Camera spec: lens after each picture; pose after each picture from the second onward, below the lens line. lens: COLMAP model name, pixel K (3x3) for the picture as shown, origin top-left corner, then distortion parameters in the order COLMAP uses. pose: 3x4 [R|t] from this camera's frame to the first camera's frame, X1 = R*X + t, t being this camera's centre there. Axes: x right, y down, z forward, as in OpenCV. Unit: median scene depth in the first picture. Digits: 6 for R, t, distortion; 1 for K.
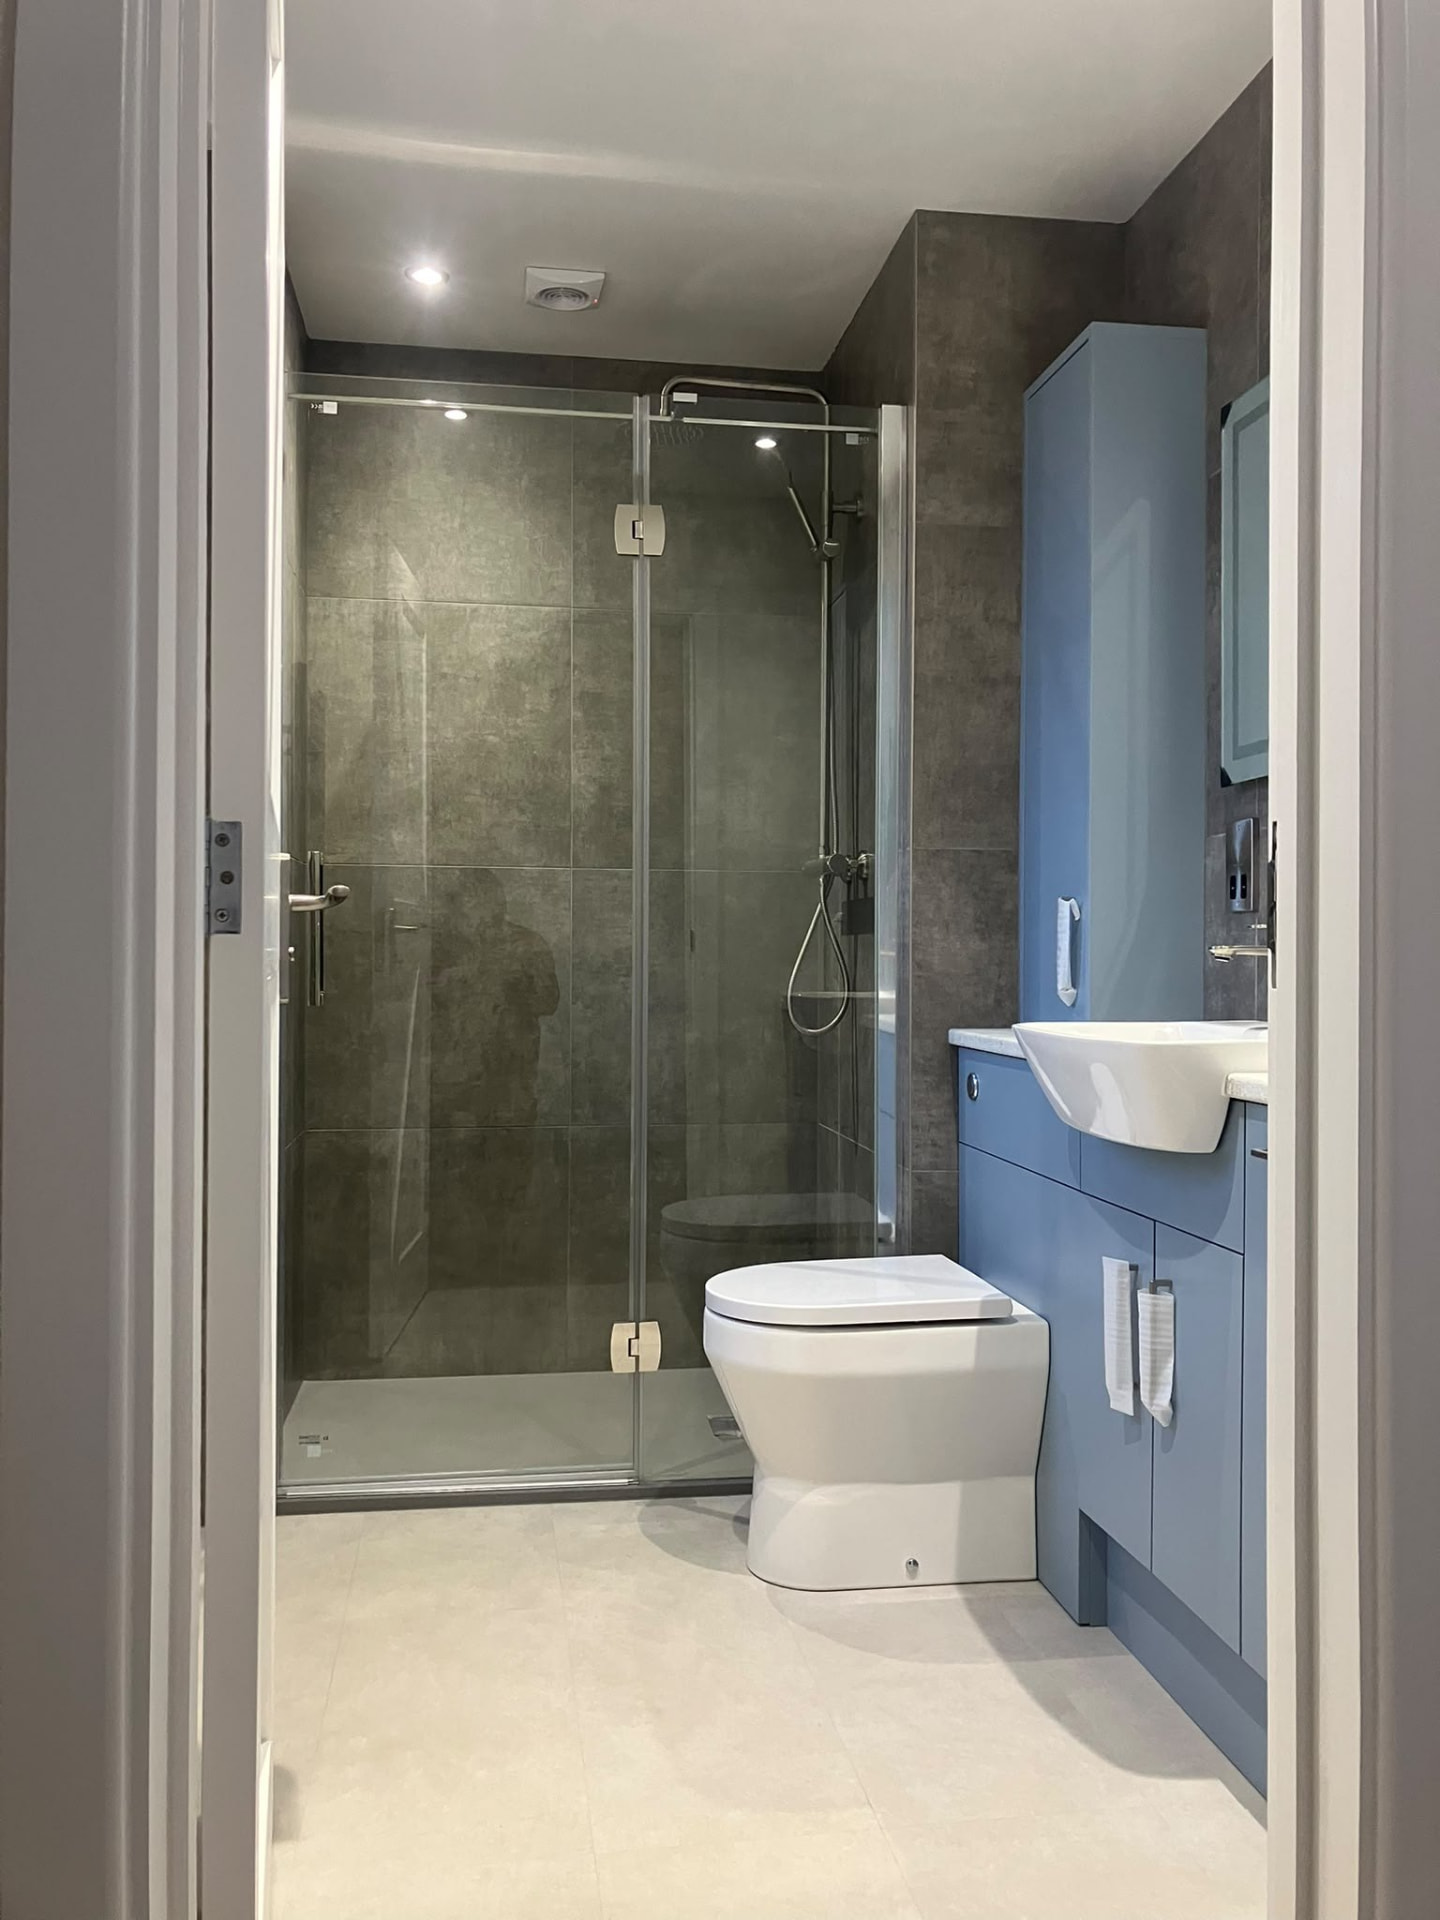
lens RADIAL K [[1571.0, 0, 720.4], [0, 1571.0, 961.7], [0, 0, 1]] dist [0.013877, 0.001984]
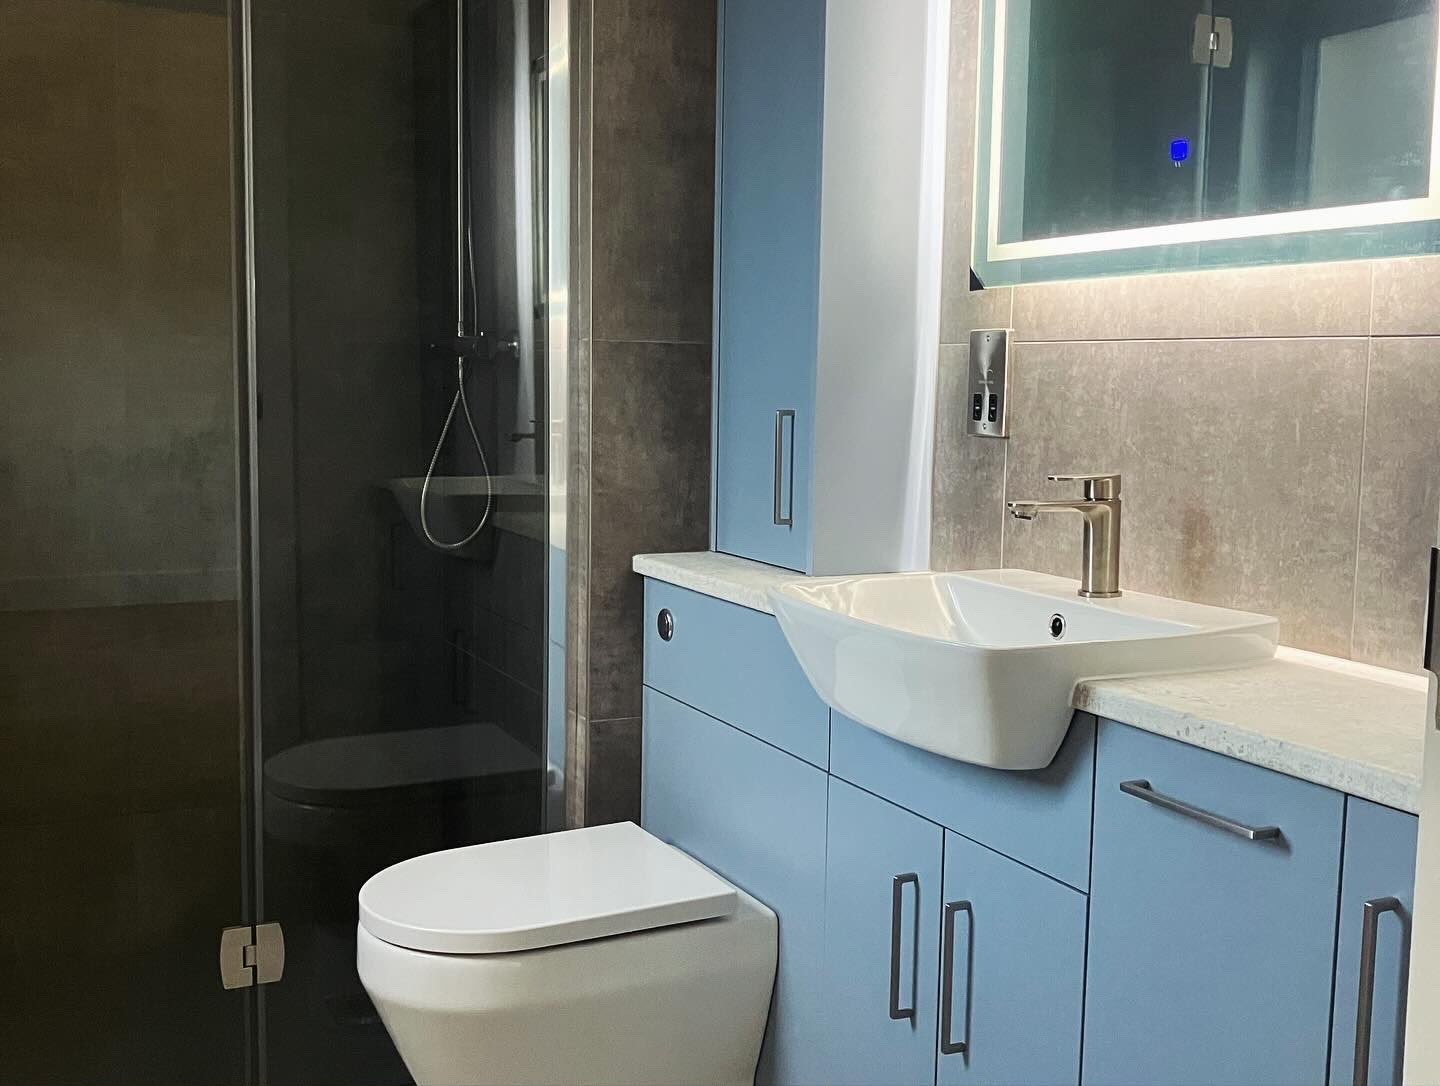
lens RADIAL K [[1510.6, 0, 721.5], [0, 1510.6, 540.1], [0, 0, 1]] dist [0.053577, 0.000000]
pose [[0.949545, -0.022785, 0.312802, -0.065284], [-0.013965, 0.993297, 0.114745, -0.059721], [-0.313319, -0.113324, 0.942862, 0.212215]]
